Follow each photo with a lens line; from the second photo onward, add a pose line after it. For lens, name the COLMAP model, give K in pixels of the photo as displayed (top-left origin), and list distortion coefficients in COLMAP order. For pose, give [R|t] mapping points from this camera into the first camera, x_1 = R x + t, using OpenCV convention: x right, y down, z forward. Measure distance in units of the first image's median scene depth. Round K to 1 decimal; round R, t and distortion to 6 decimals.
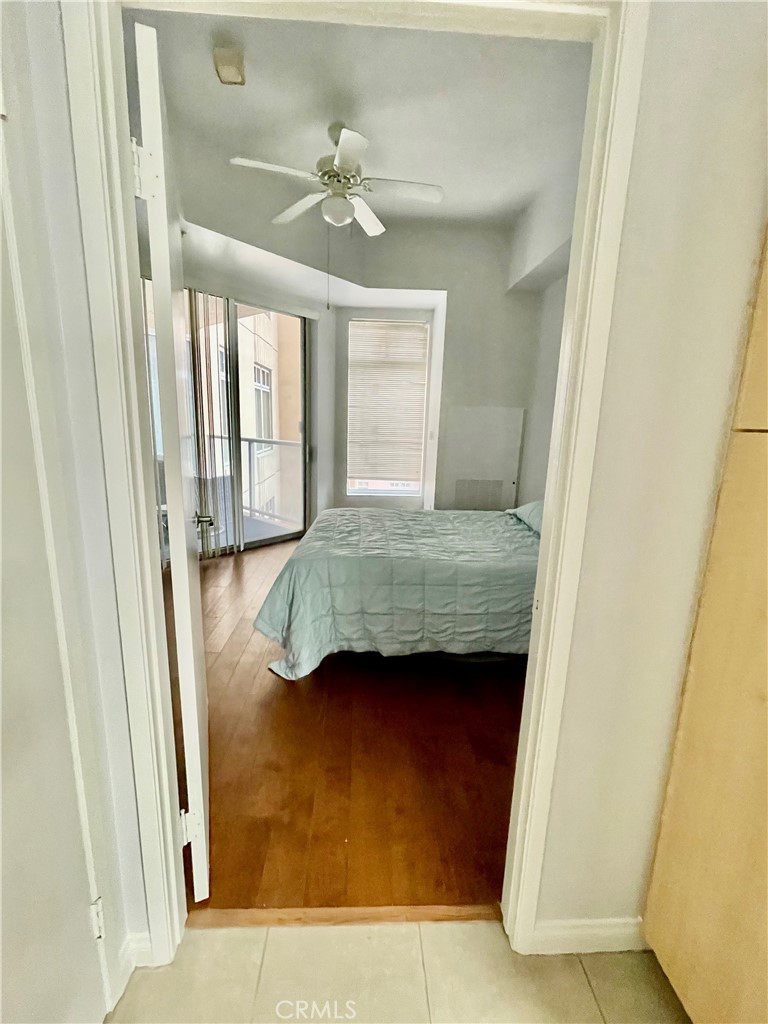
lens RADIAL K [[415.3, 0, 380.1], [0, 415.3, 508.6], [0, 0, 1]] dist [0.000257, 0.000378]
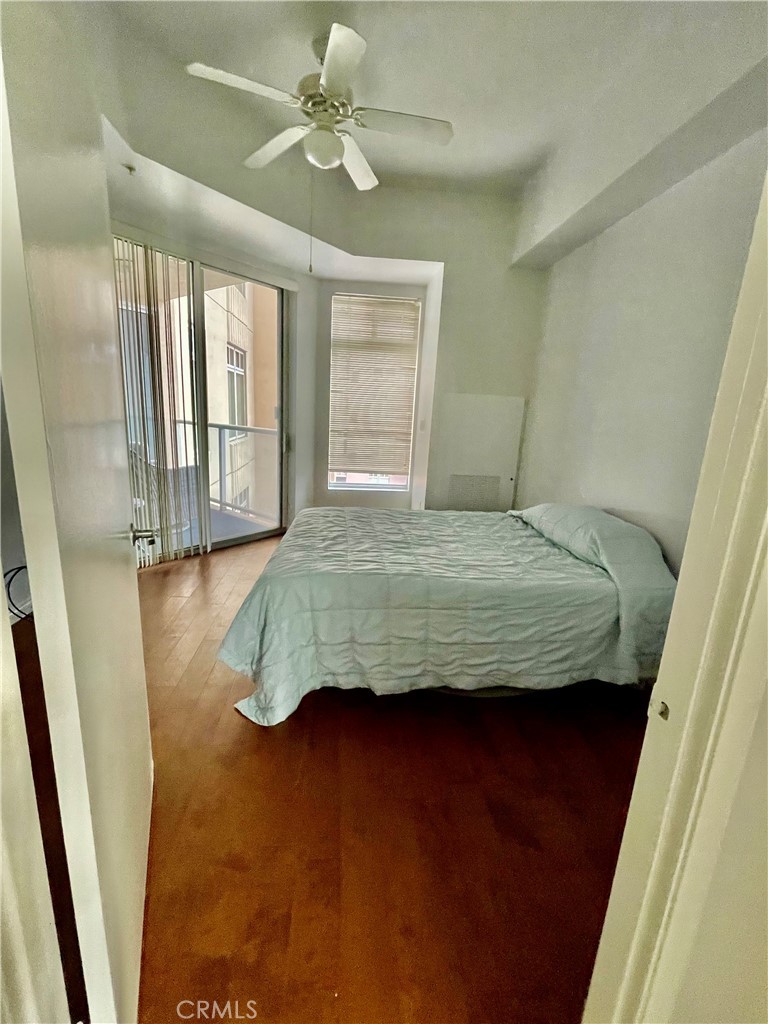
lens RADIAL K [[415.3, 0, 380.1], [0, 415.3, 508.6], [0, 0, 1]] dist [0.000257, 0.000378]
pose [[0.998452, 0.010194, 0.054679, -0.024908], [-0.011581, 0.999618, 0.025103, -0.023702], [-0.054402, -0.025697, 0.998188, 0.138537]]
